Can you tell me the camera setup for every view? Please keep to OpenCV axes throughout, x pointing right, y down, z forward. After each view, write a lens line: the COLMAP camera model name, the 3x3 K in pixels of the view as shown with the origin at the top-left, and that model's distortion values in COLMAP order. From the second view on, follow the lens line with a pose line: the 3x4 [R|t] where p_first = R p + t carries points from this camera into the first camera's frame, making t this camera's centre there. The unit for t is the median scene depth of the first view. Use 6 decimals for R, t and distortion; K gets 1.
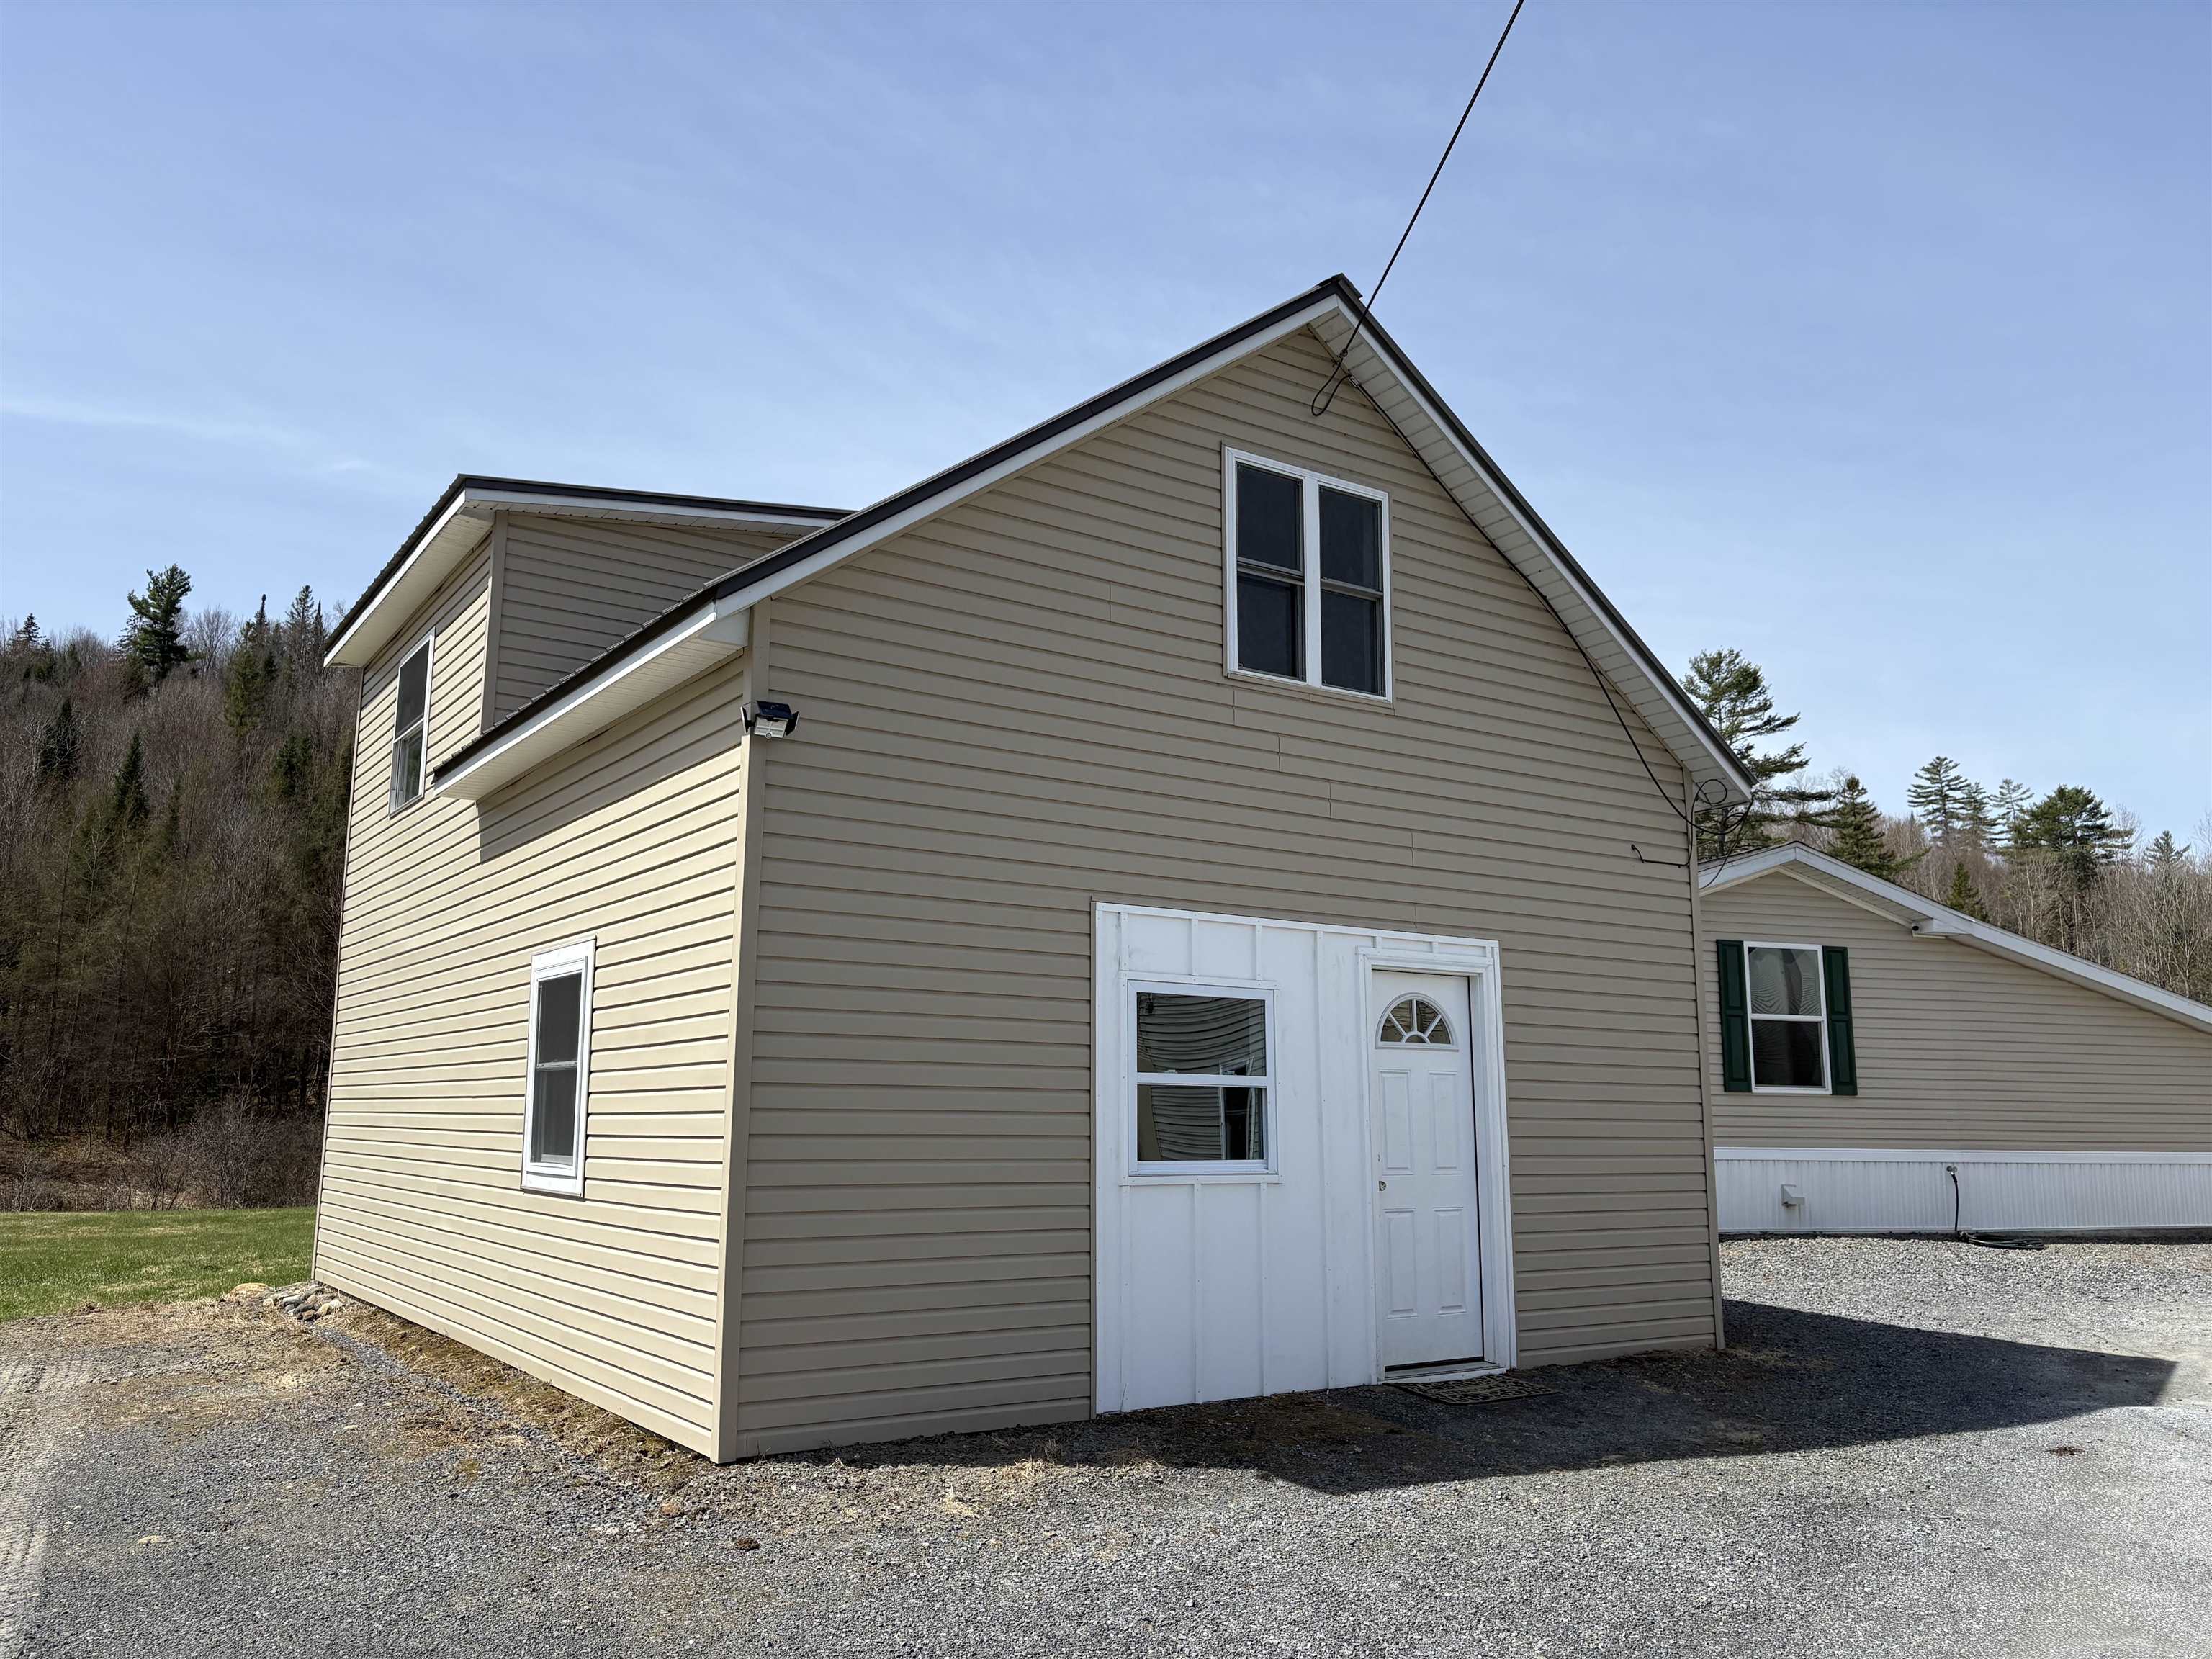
lens RADIAL K [[1650.0, 0, 1106.0], [0, 1650.0, 829.5], [0, 0, 1]] dist [0.028949, 0.003327]
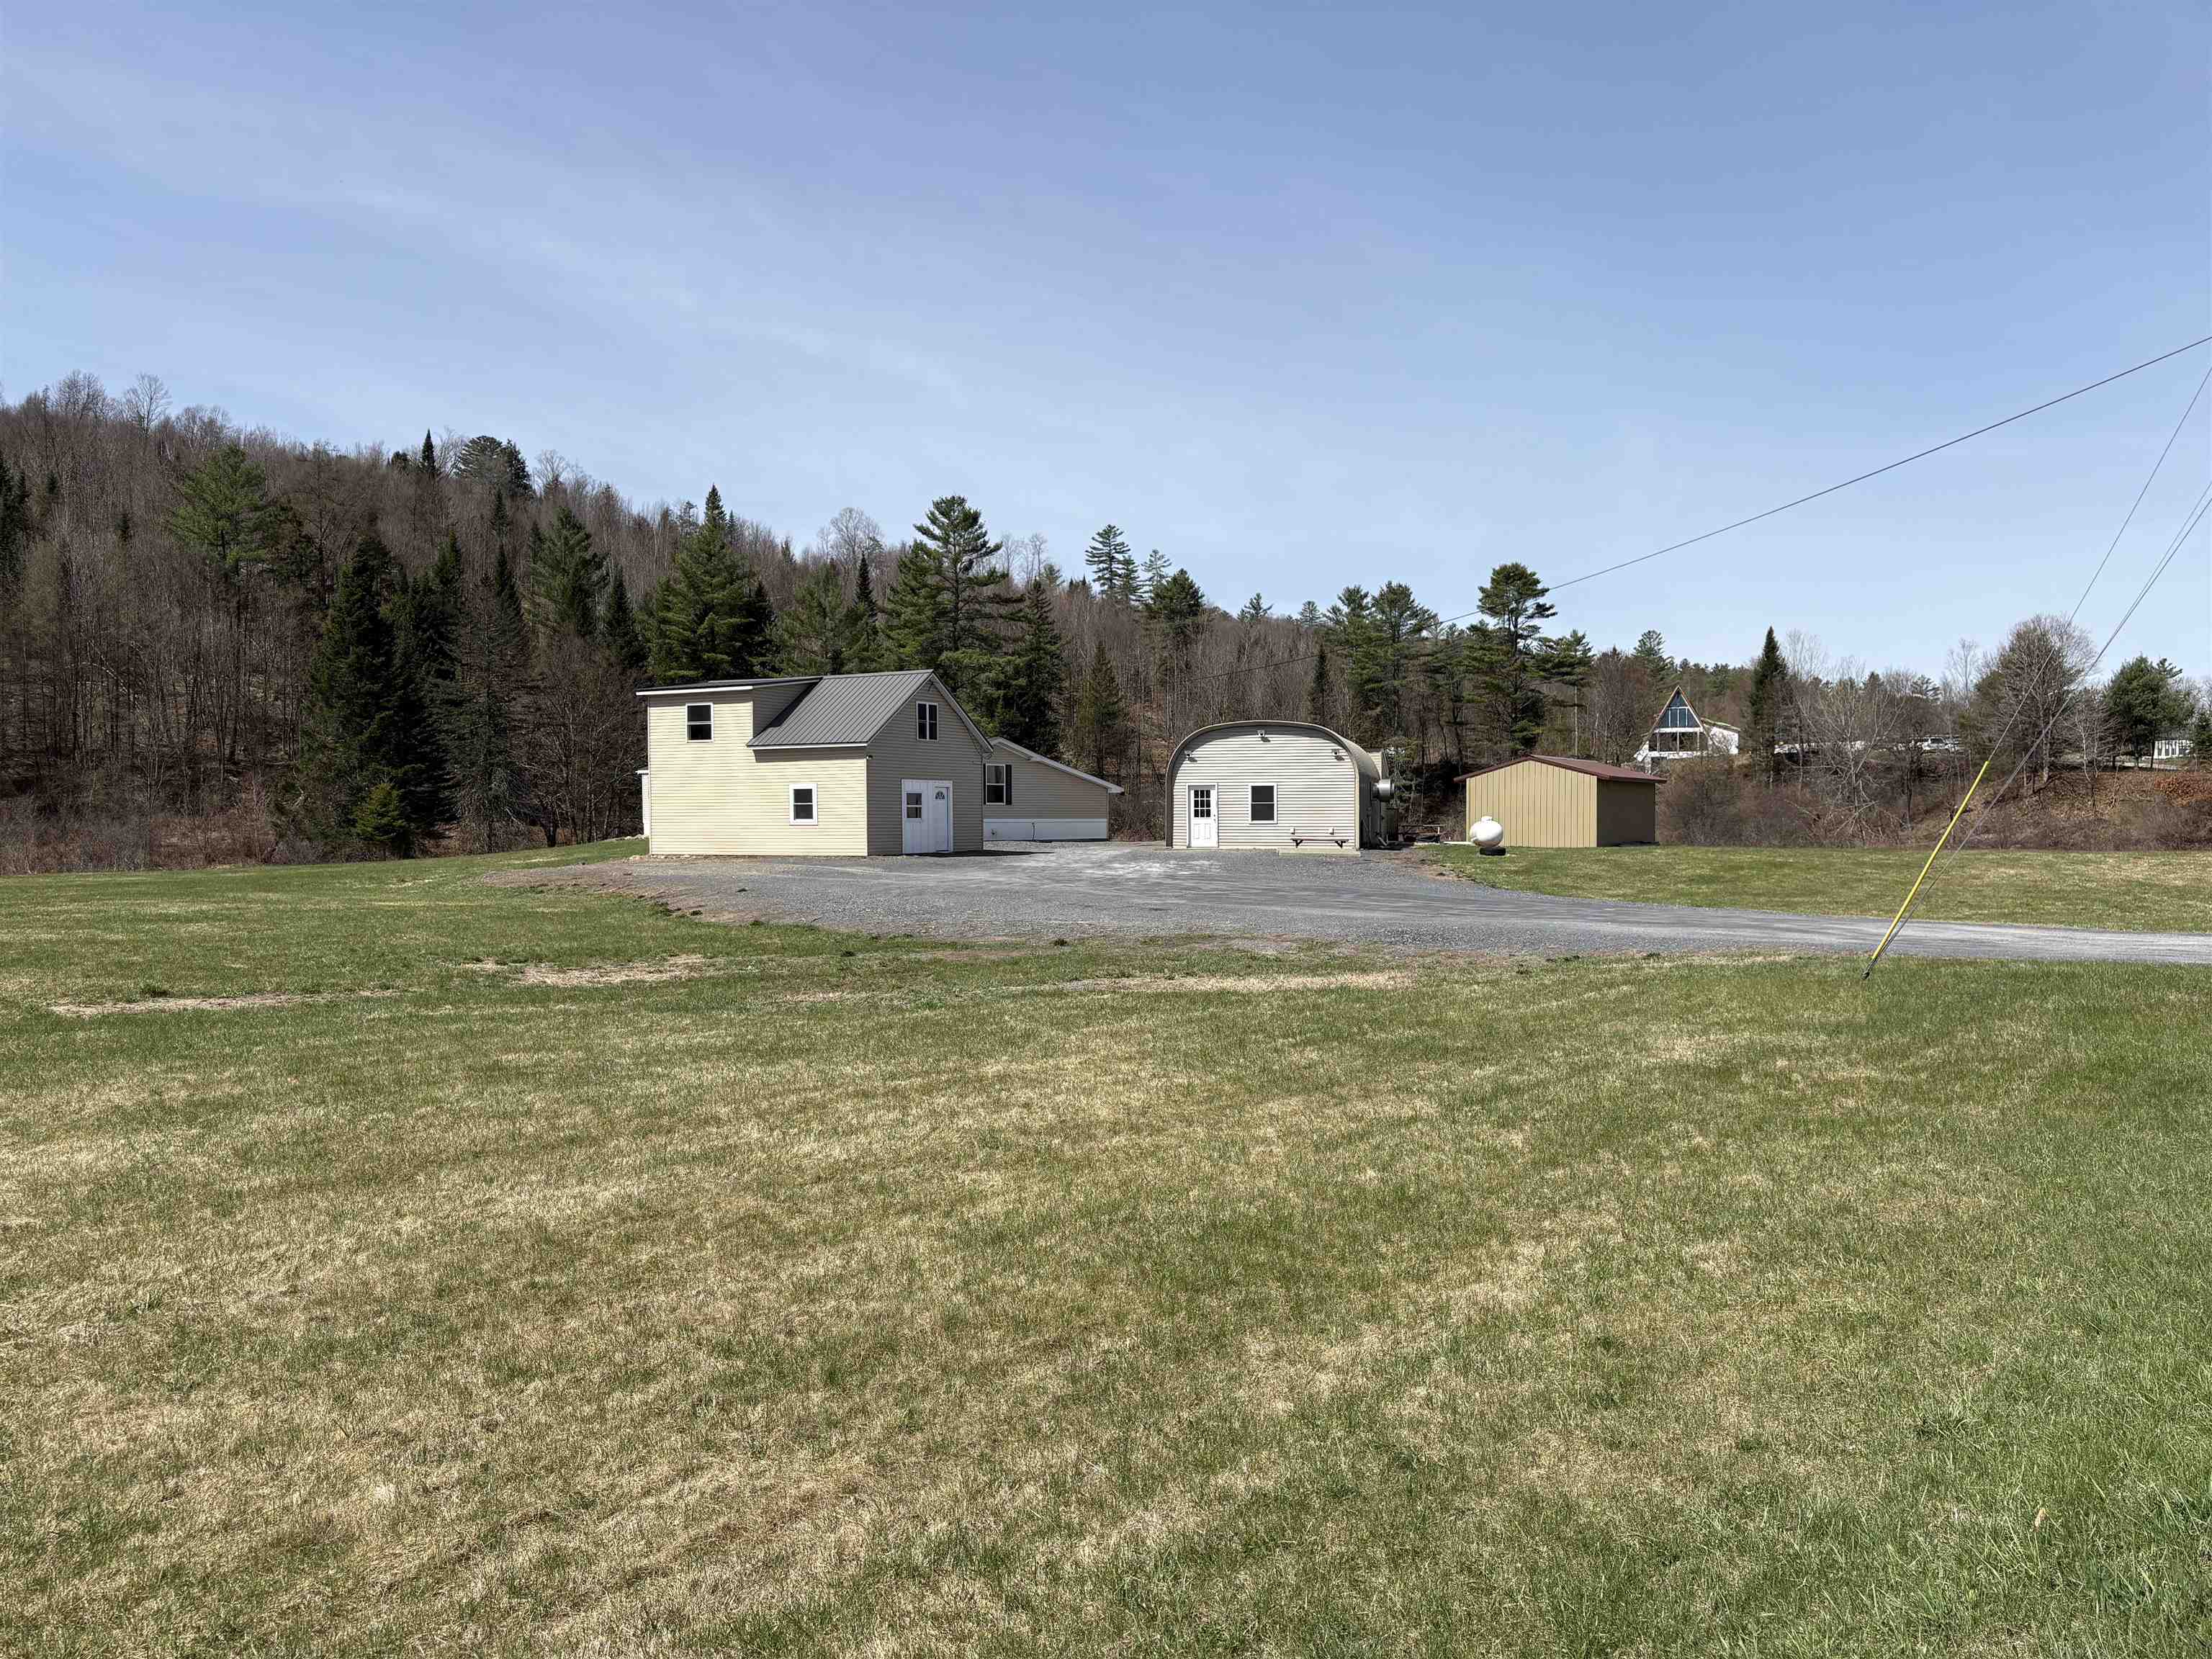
lens RADIAL K [[1650.0, 0, 1106.0], [0, 1650.0, 829.5], [0, 0, 1]] dist [0.028949, 0.003327]
pose [[0.895713, -0.016346, 0.444333, -1.610683], [-0.063007, 0.984573, 0.163235, -0.646363], [-0.440146, -0.174208, 0.880865, -3.788821]]
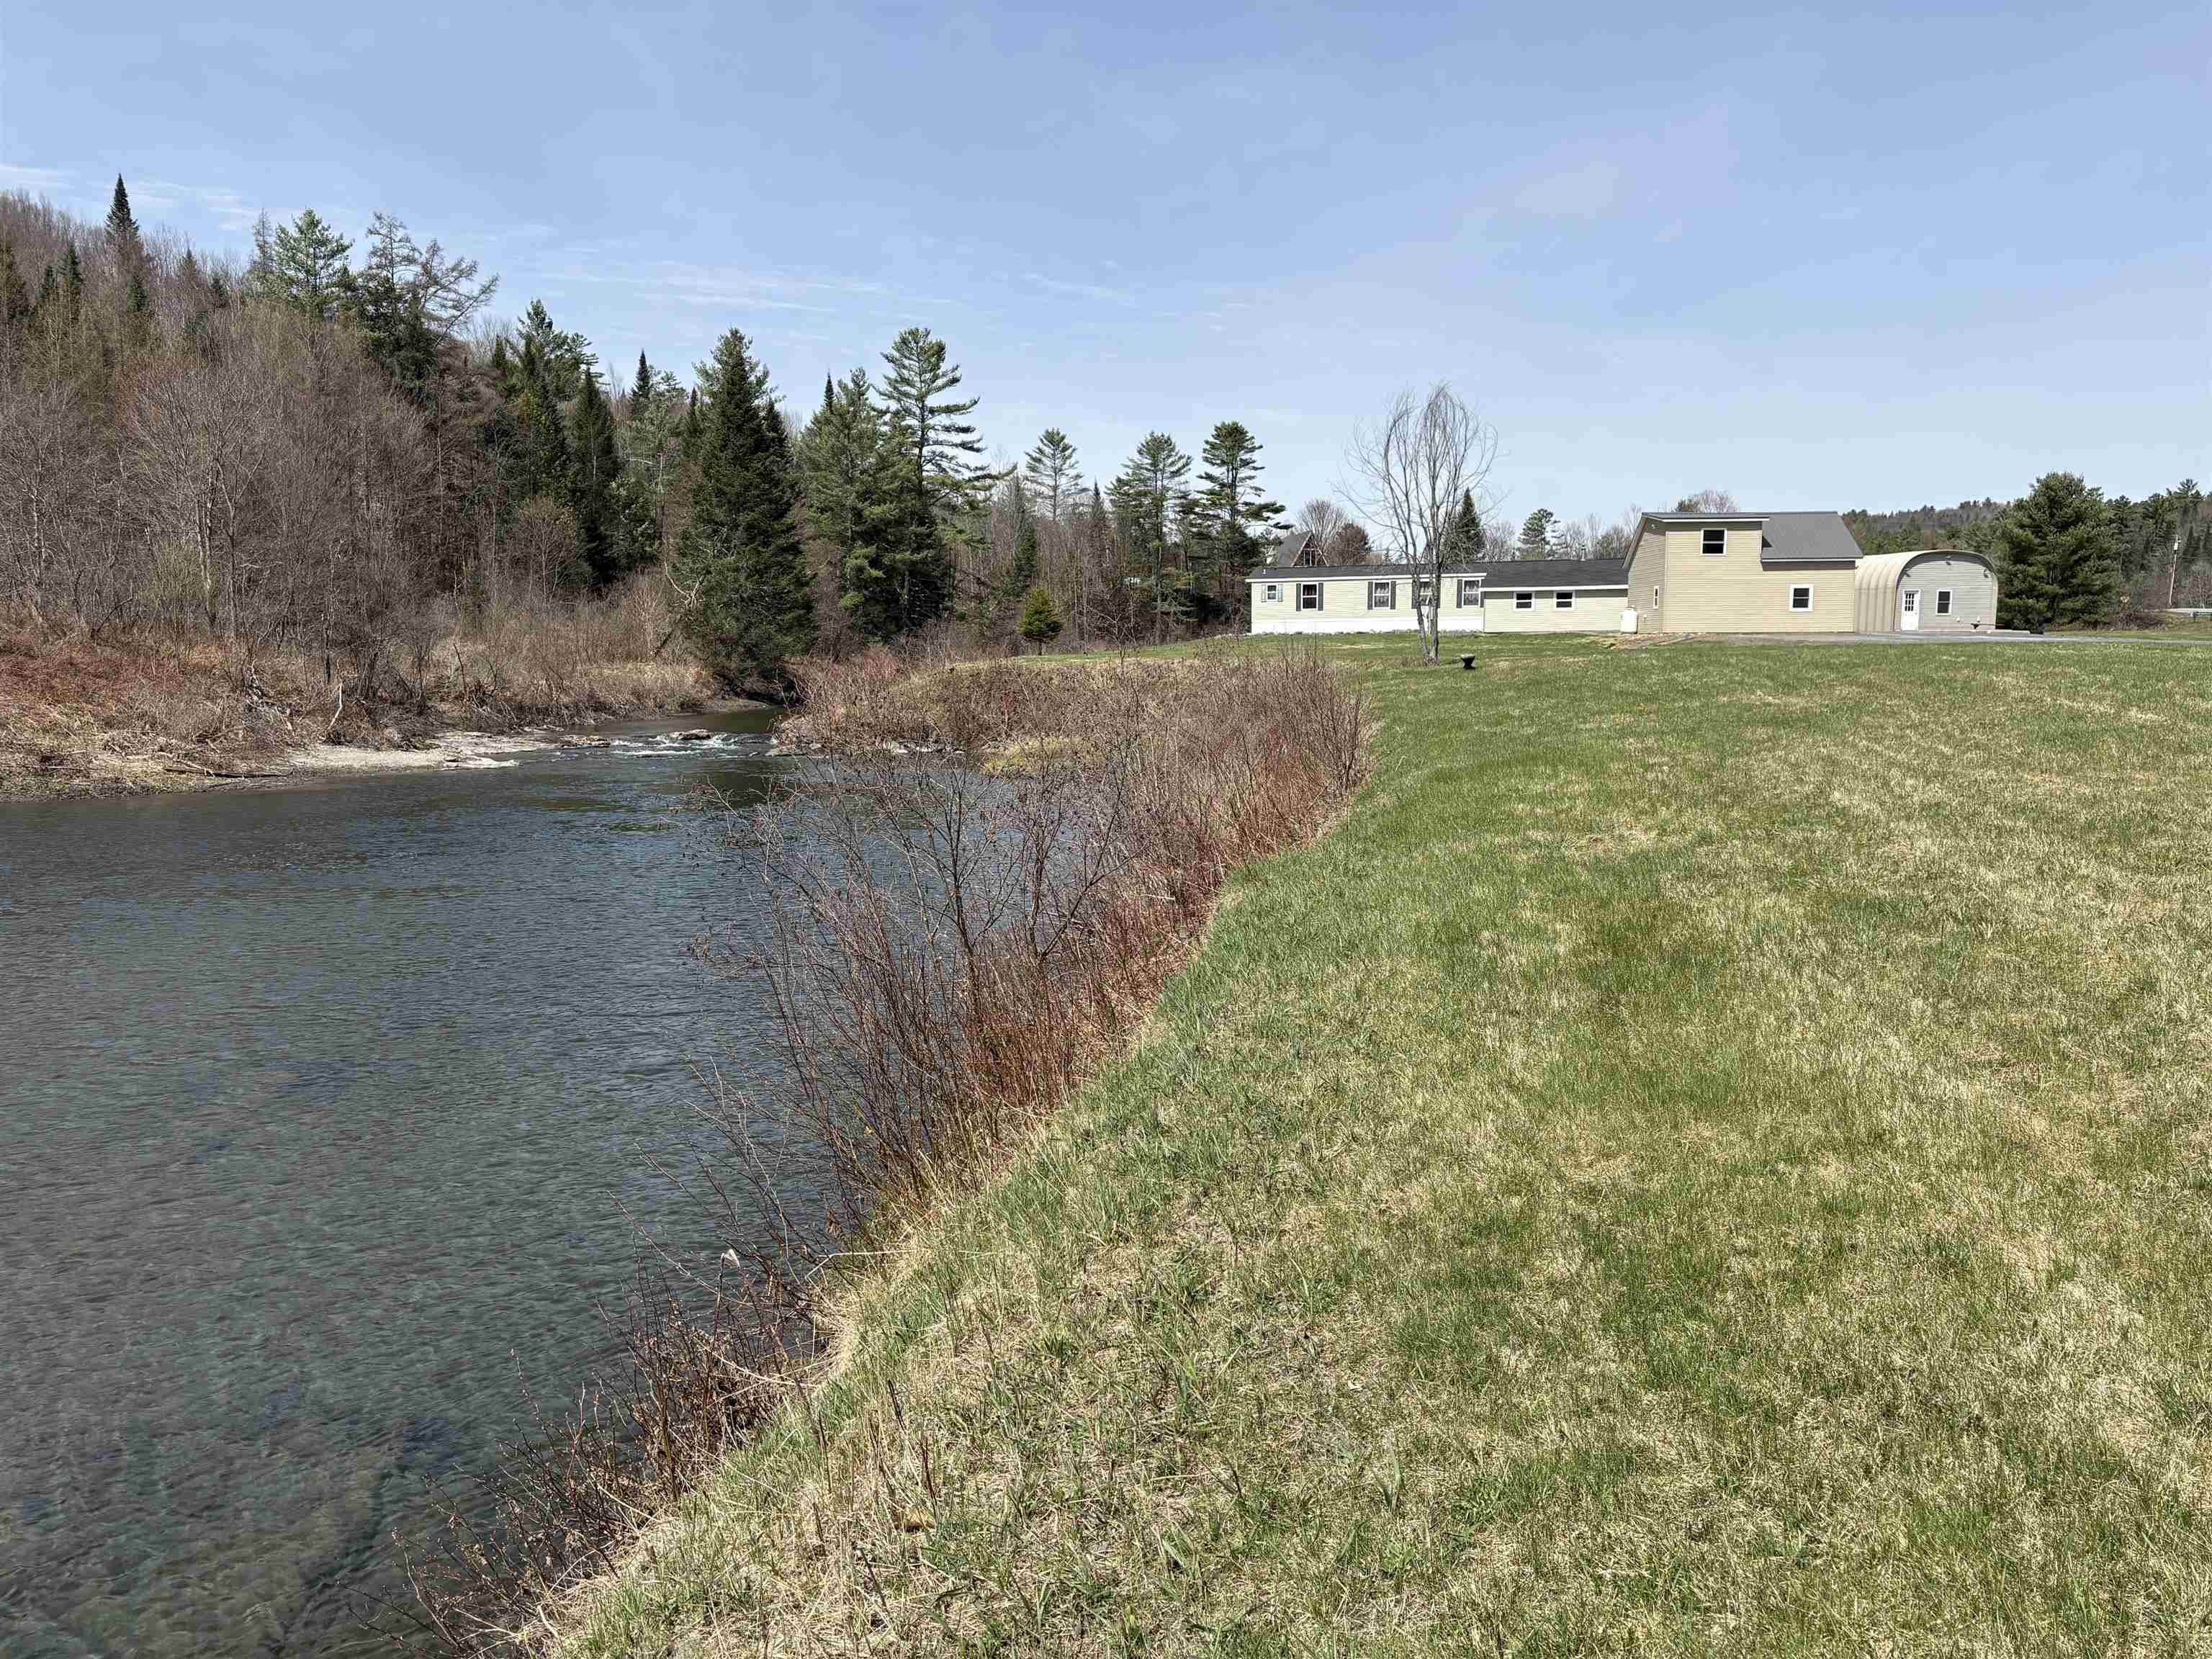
lens RADIAL K [[1637.4, 0, 1166.5], [0, 1637.4, 826.2], [0, 0, 1]] dist [0.026882, -0.080111]
pose [[0.551490, -0.104318, 0.827633, -7.976967], [-0.125699, 0.970429, 0.206075, -0.039849], [-0.824657, -0.217681, 0.522069, -0.836323]]
